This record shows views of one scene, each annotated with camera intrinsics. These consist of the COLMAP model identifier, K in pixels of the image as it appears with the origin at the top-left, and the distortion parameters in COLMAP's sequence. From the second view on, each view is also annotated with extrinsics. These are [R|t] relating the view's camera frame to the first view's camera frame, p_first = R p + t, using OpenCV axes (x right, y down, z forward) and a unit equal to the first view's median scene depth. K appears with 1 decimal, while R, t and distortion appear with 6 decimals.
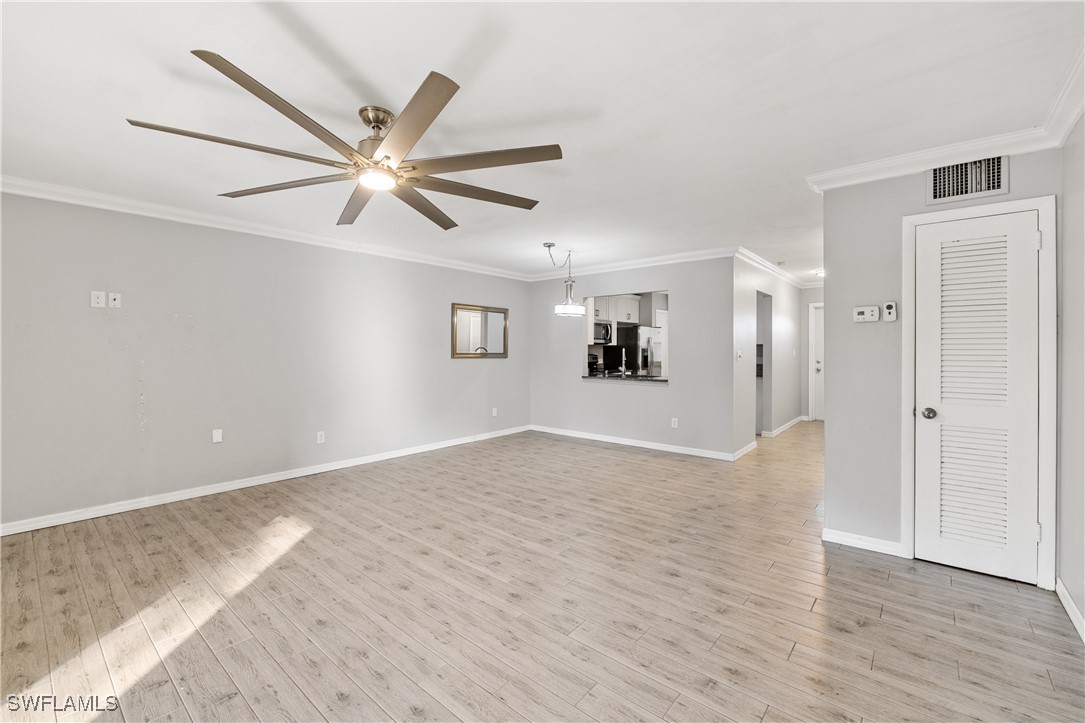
lens RADIAL K [[454.3, 0, 545.0], [0, 454.3, 354.0], [0, 0, 1]] dist [-0.001196, 0.000221]
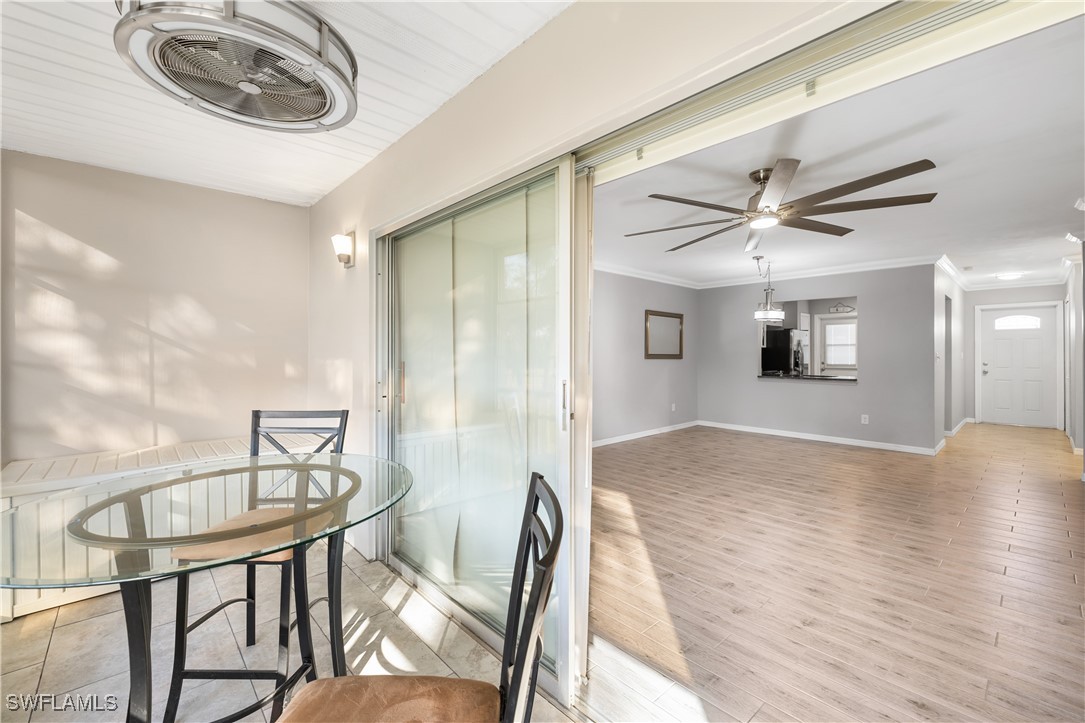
lens RADIAL K [[454.3, 0, 545.0], [0, 454.3, 354.0], [0, 0, 1]] dist [-0.001196, 0.000221]
pose [[0.991802, 0.000907, -0.127783, -0.541161], [-0.001824, 0.999973, -0.007064, 0.010194], [0.127774, 0.007239, 0.991777, -0.265180]]
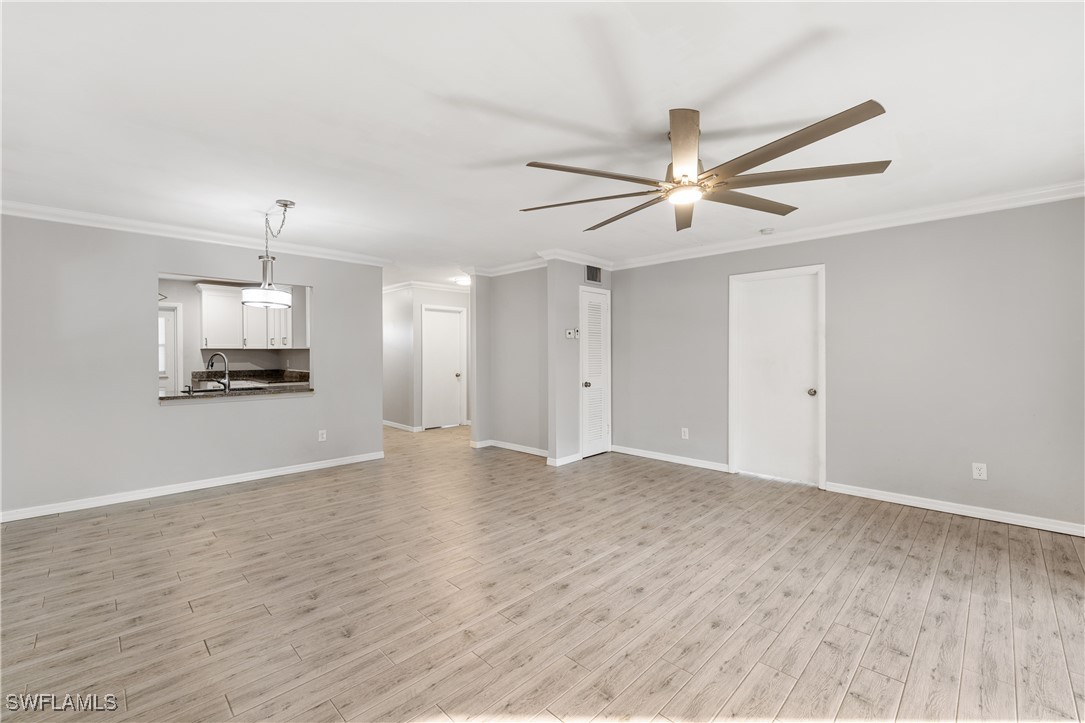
lens RADIAL K [[454.3, 0, 545.0], [0, 454.3, 354.0], [0, 0, 1]] dist [-0.001196, 0.000221]
pose [[0.081823, -0.001905, 0.996645, -0.952450], [0.013125, 0.999914, 0.000834, -0.008007], [-0.996560, 0.013013, 0.081841, 0.803710]]
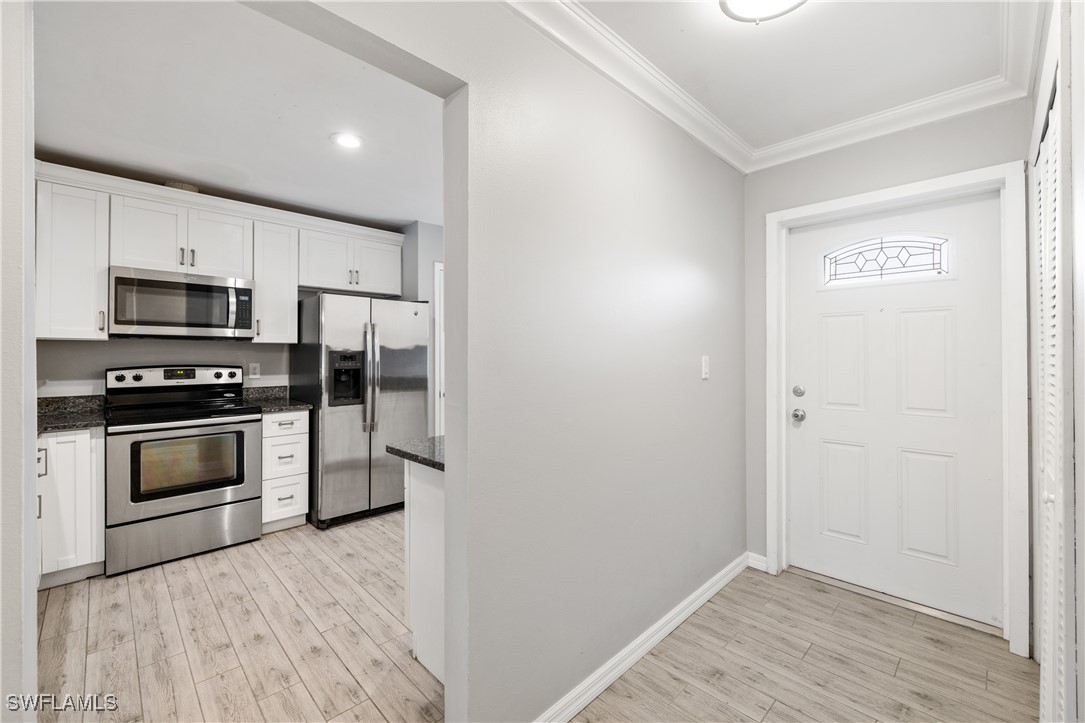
lens RADIAL K [[452.6, 0, 544.5], [0, 452.6, 352.1], [0, 0, 1]] dist [-0.001334, 0.000318]
pose [[0.995945, 0.000529, -0.089958, 1.051558], [-0.001736, 0.999909, -0.013345, -0.014374], [0.089942, 0.013447, 0.995856, 1.540153]]
